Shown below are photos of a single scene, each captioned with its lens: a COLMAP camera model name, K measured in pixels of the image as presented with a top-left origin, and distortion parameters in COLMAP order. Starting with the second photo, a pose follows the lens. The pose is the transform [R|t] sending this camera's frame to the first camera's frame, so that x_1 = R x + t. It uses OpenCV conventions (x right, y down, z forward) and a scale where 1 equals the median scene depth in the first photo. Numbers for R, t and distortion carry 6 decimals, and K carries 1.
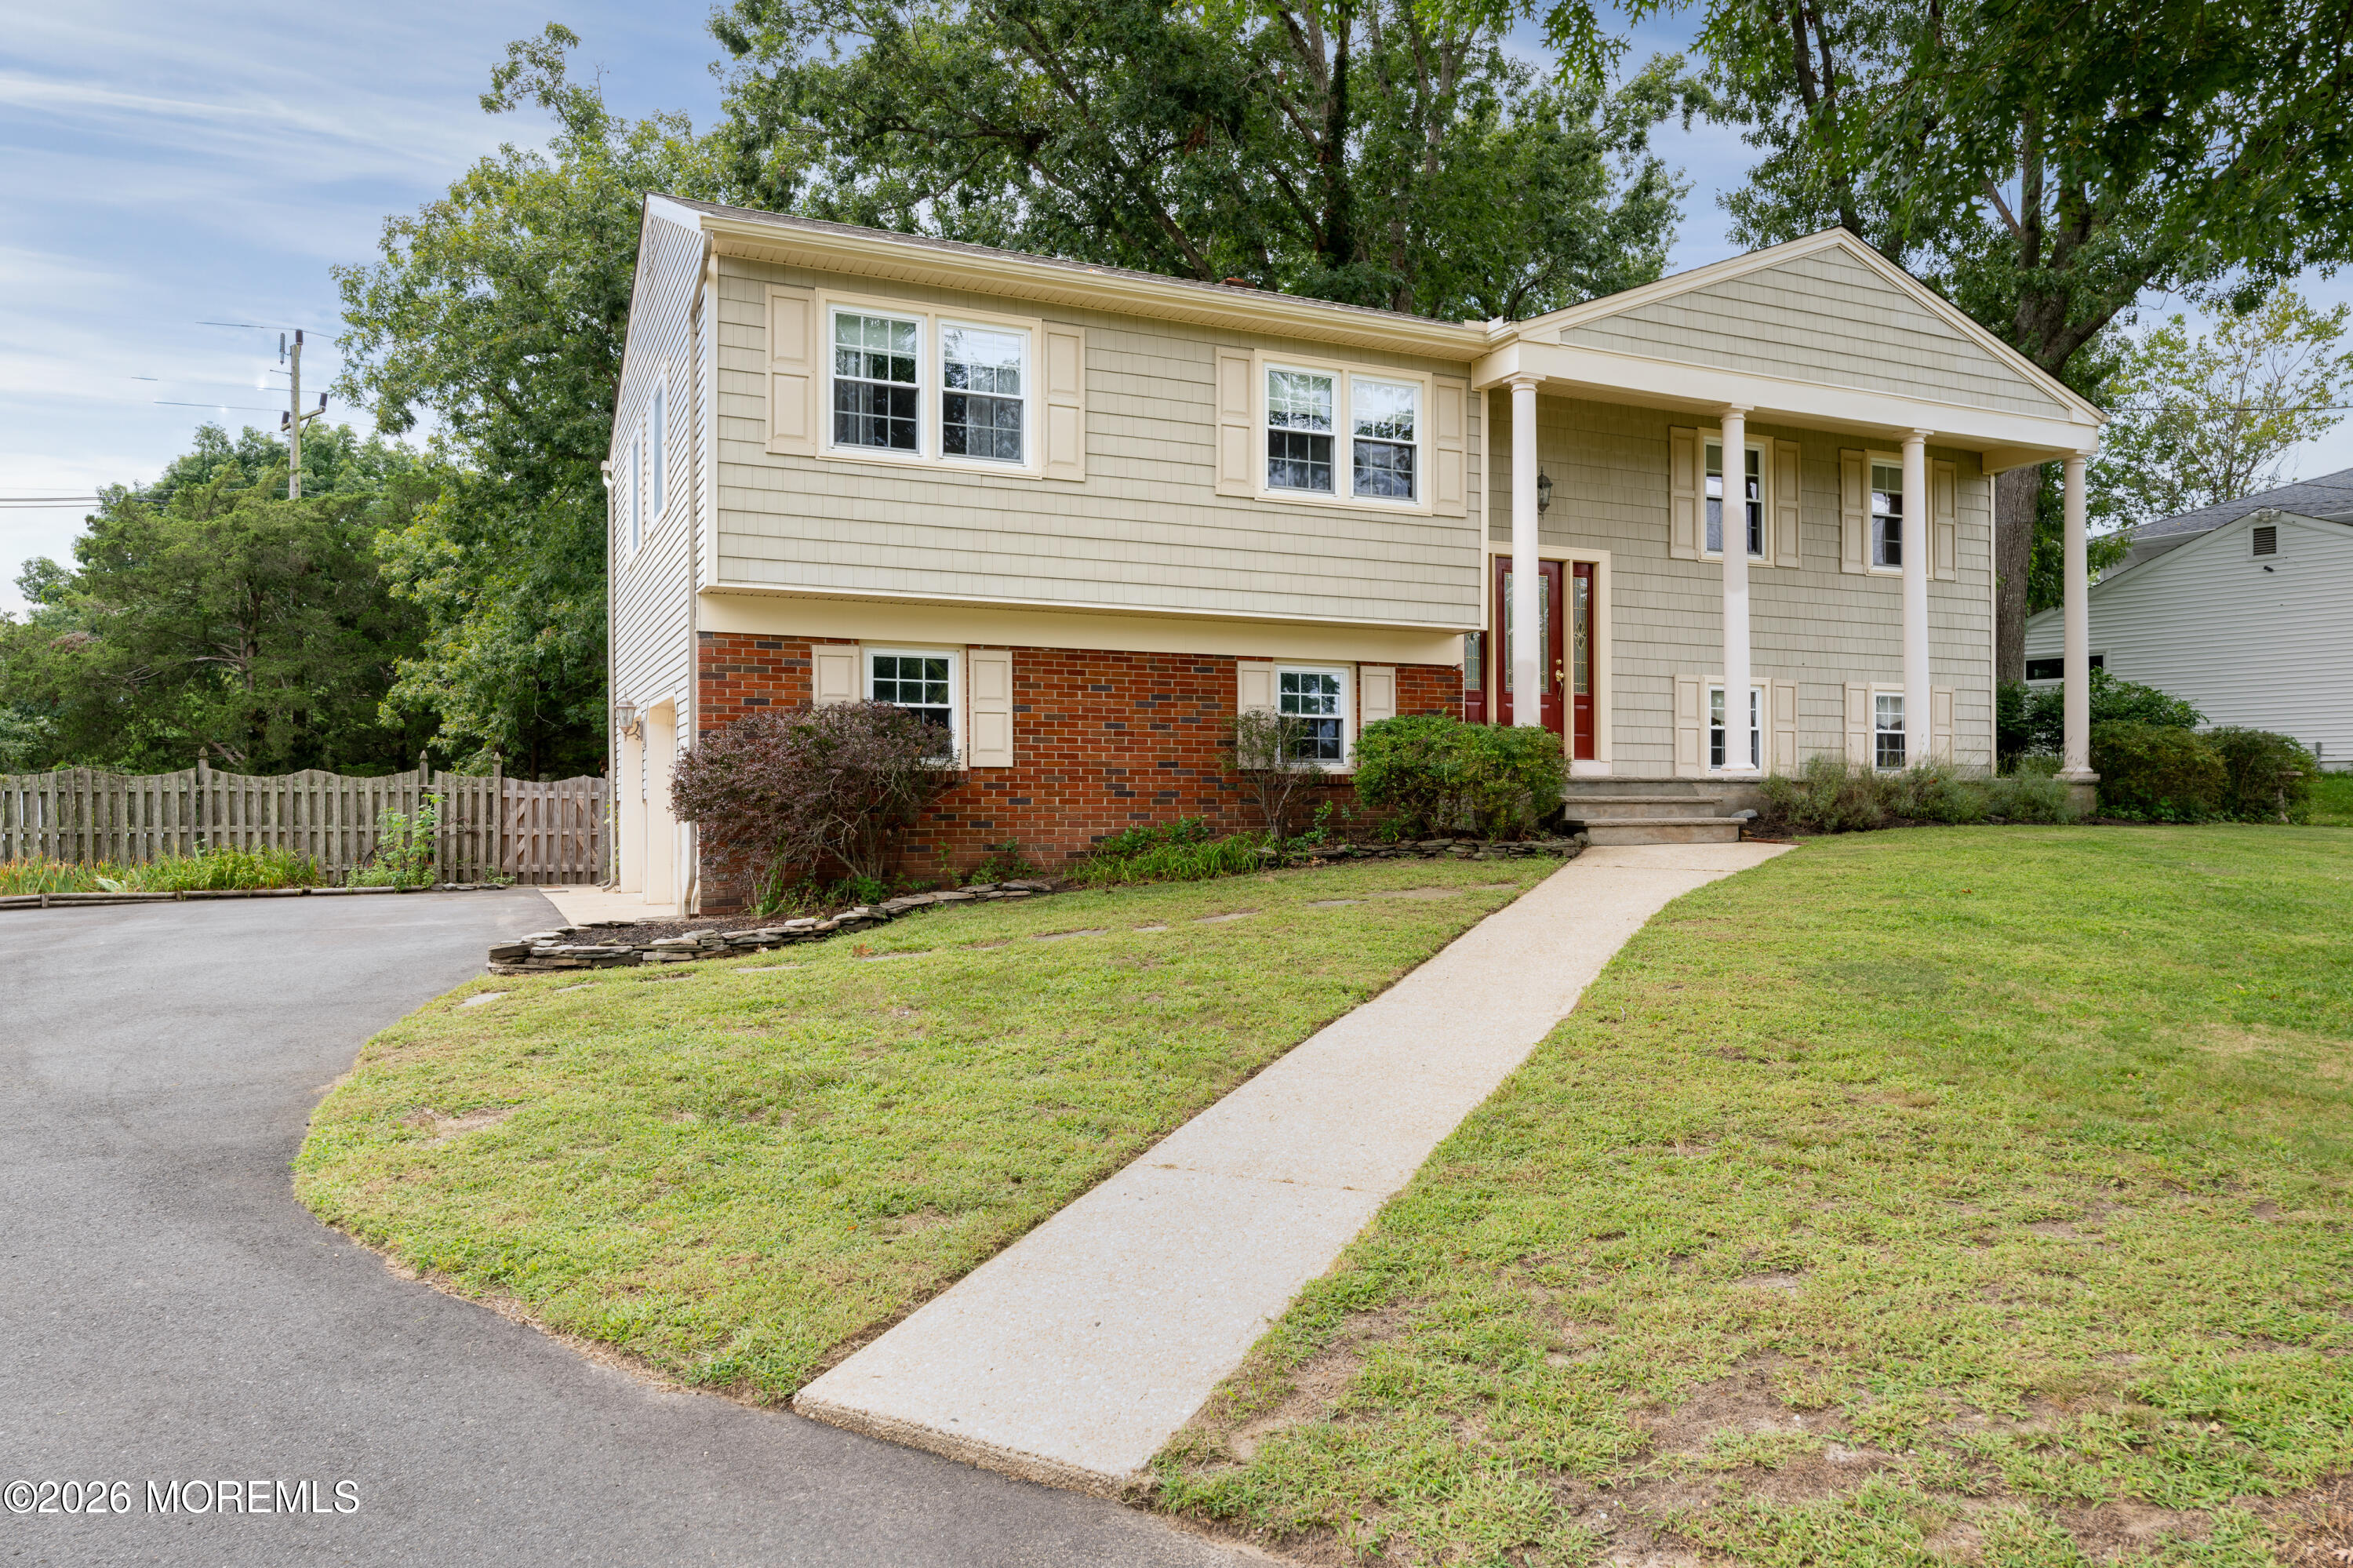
lens RADIAL K [[1682.4, 0, 1202.9], [0, 1682.4, 805.3], [0, 0, 1]] dist [0.016619, -0.000830]
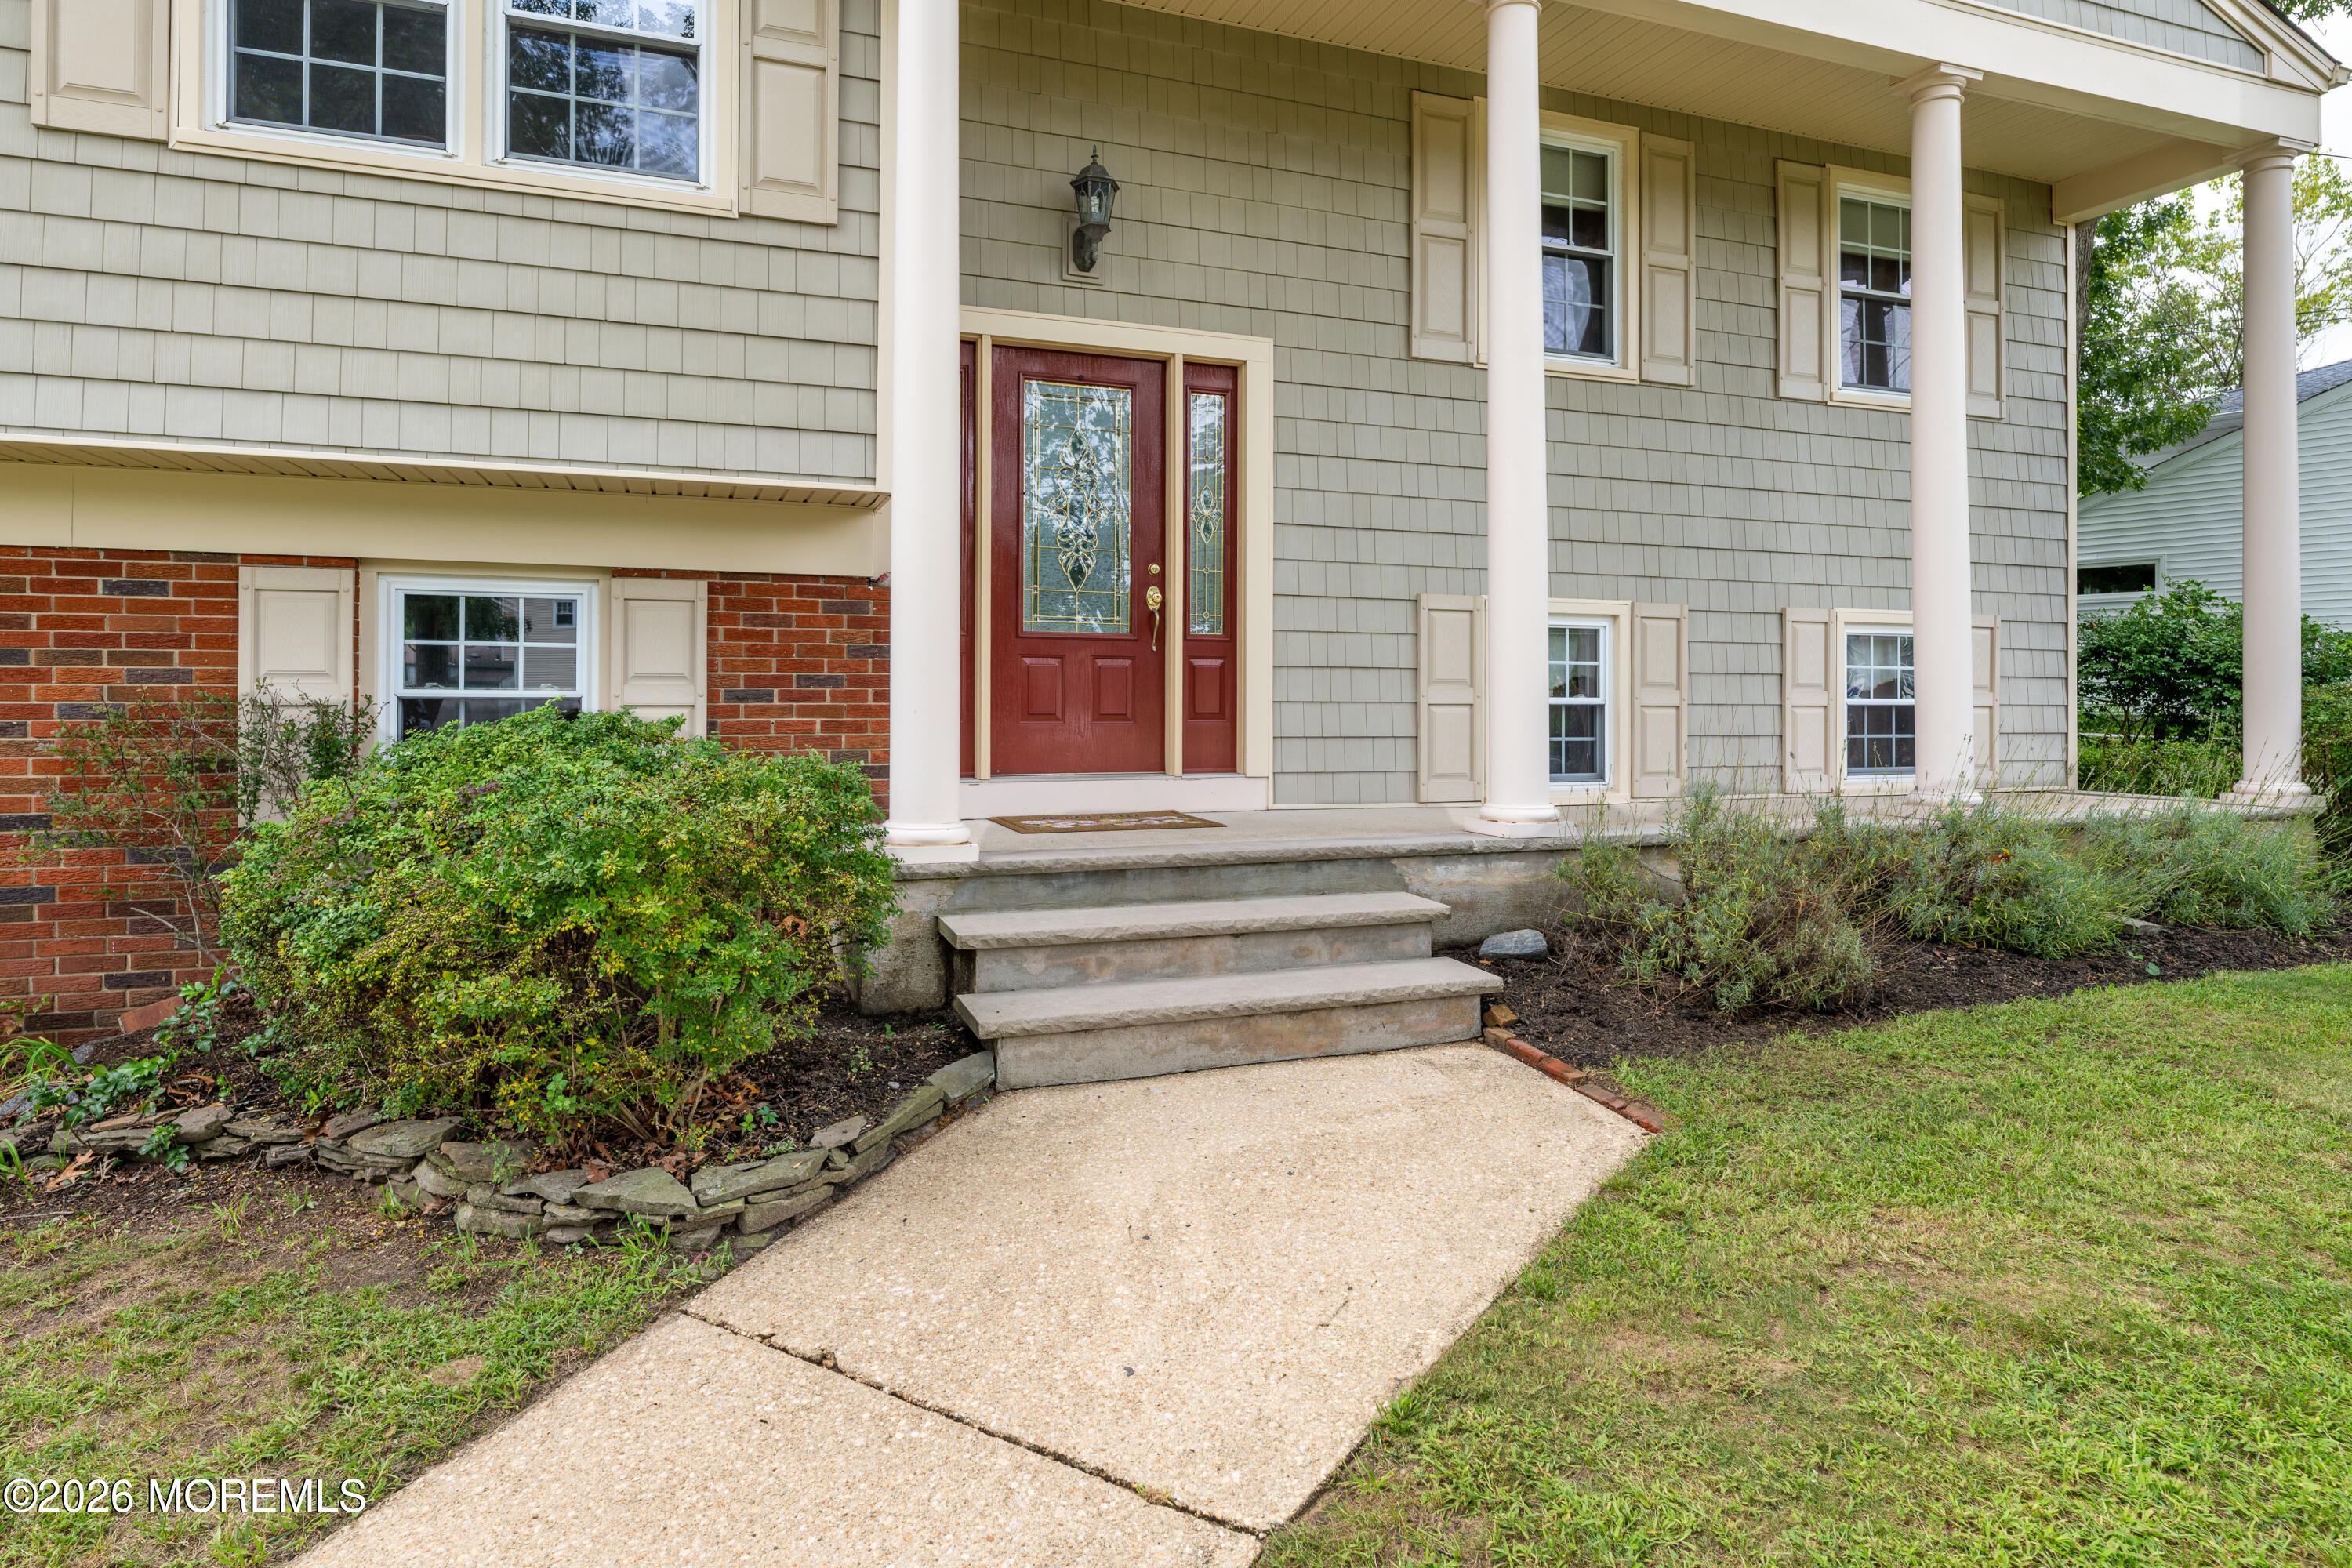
lens RADIAL K [[1301.6, 0, 1138.0], [0, 1301.6, 681.3], [0, 0, 1]] dist [0.001834, 0.001573]
pose [[0.994318, 0.006597, -0.106249, 0.245086], [-0.007177, 0.999961, -0.005076, -0.051494], [0.106211, 0.005810, 0.994327, 0.630779]]
